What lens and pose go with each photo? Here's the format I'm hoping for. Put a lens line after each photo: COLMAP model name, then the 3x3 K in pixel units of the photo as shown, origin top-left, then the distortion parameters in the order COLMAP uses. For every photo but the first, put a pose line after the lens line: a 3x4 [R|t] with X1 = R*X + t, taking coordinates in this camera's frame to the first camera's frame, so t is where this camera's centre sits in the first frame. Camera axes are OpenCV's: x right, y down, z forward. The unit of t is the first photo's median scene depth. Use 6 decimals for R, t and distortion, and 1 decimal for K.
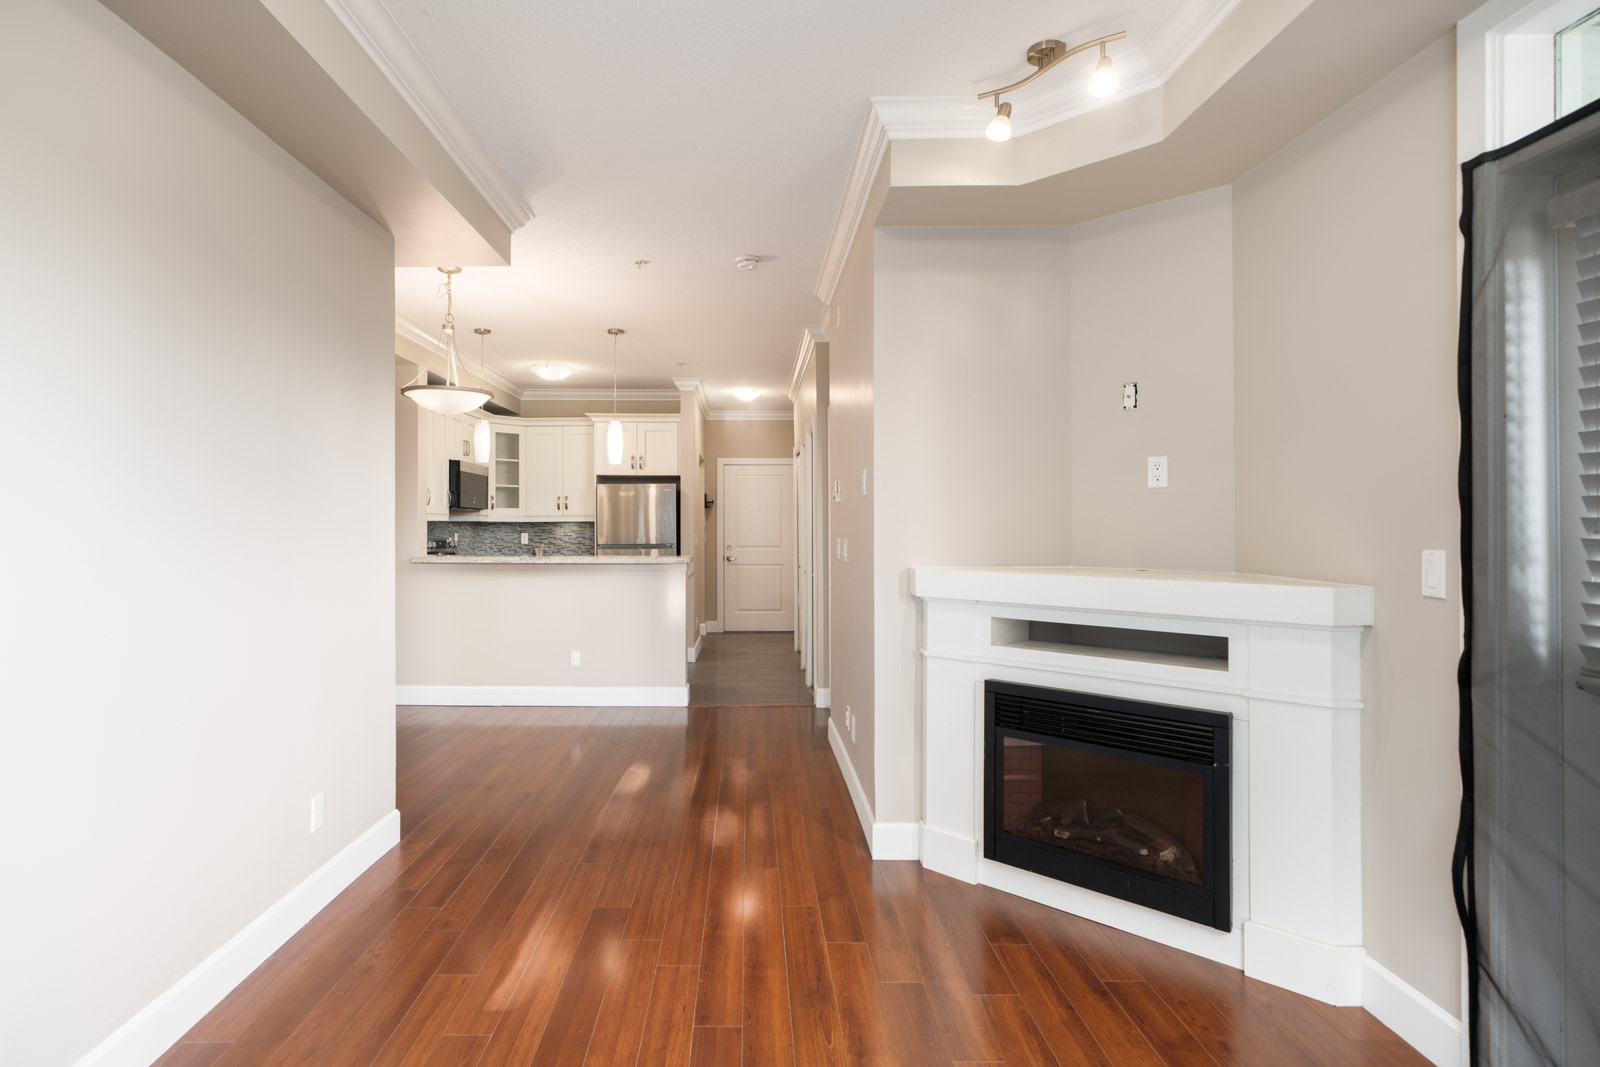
lens RADIAL K [[759.6, 0, 730.7], [0, 759.6, 507.3], [0, 0, 1]] dist [-0.015114, 0.001343]
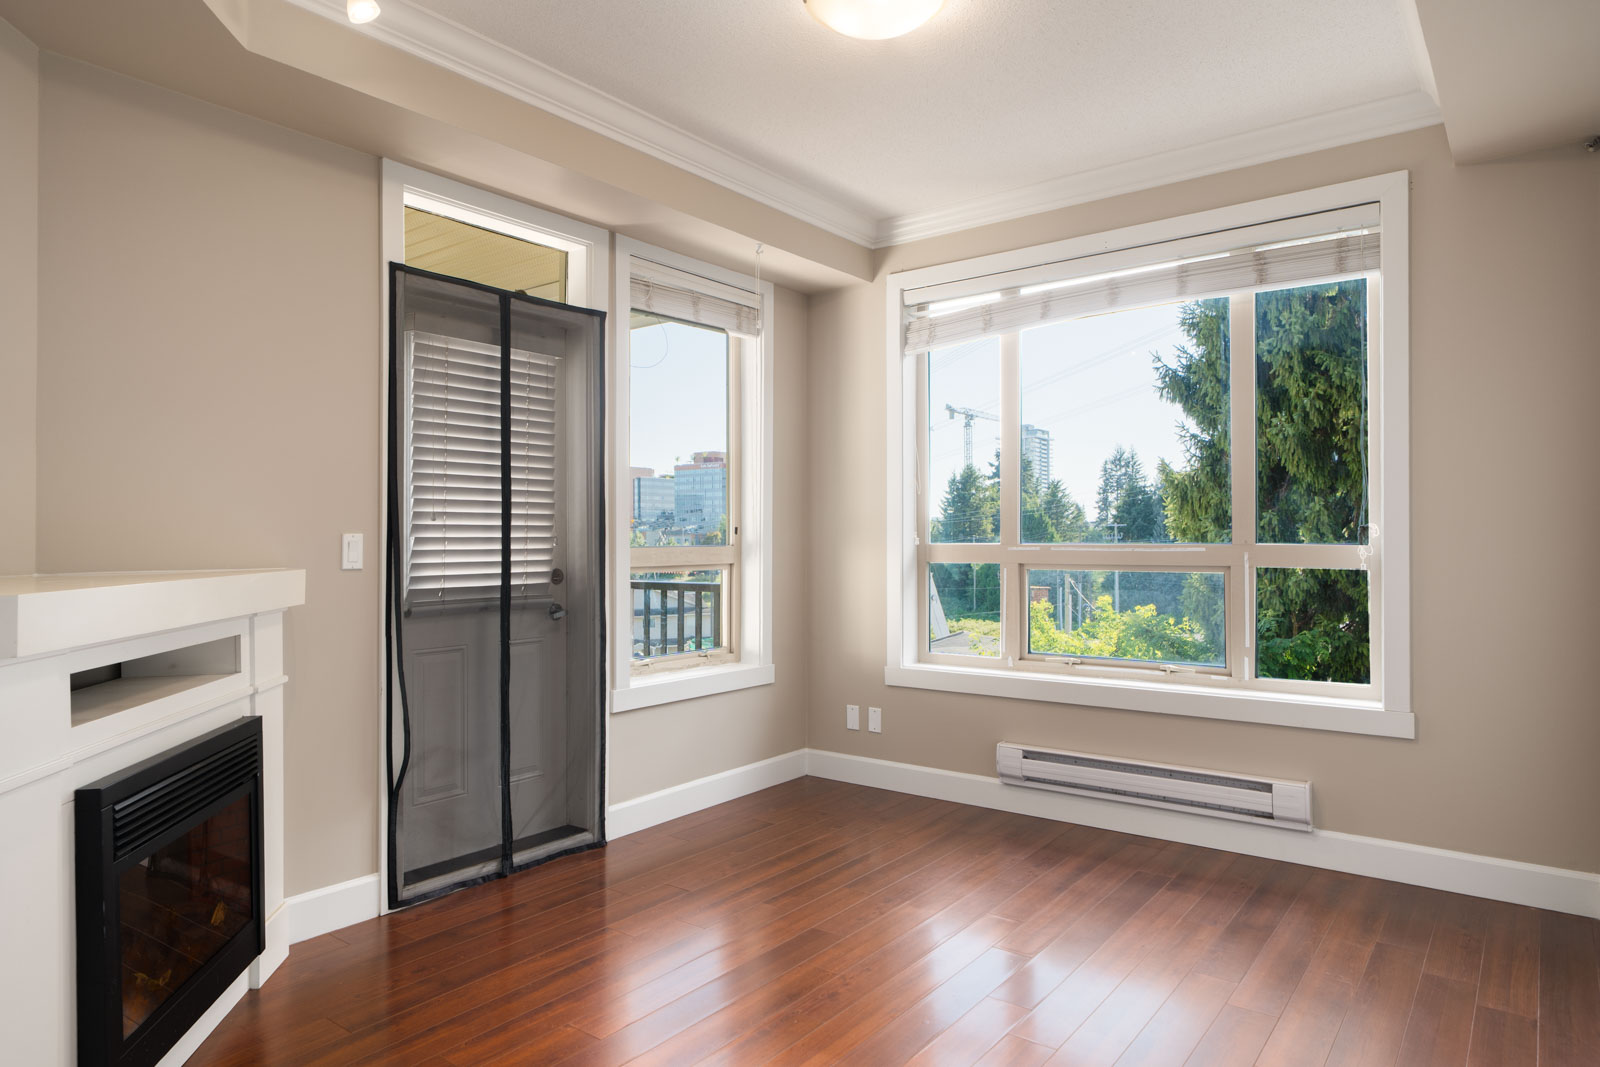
lens RADIAL K [[970.1, 0, 794.8], [0, 970.1, 532.2], [0, 0, 1]] dist [-0.014292, -0.001127]
pose [[-0.804339, 0.012518, 0.594038, -0.680895], [-0.001358, 0.999737, -0.022906, 0.091561], [-0.594169, -0.019231, -0.804110, 1.880715]]
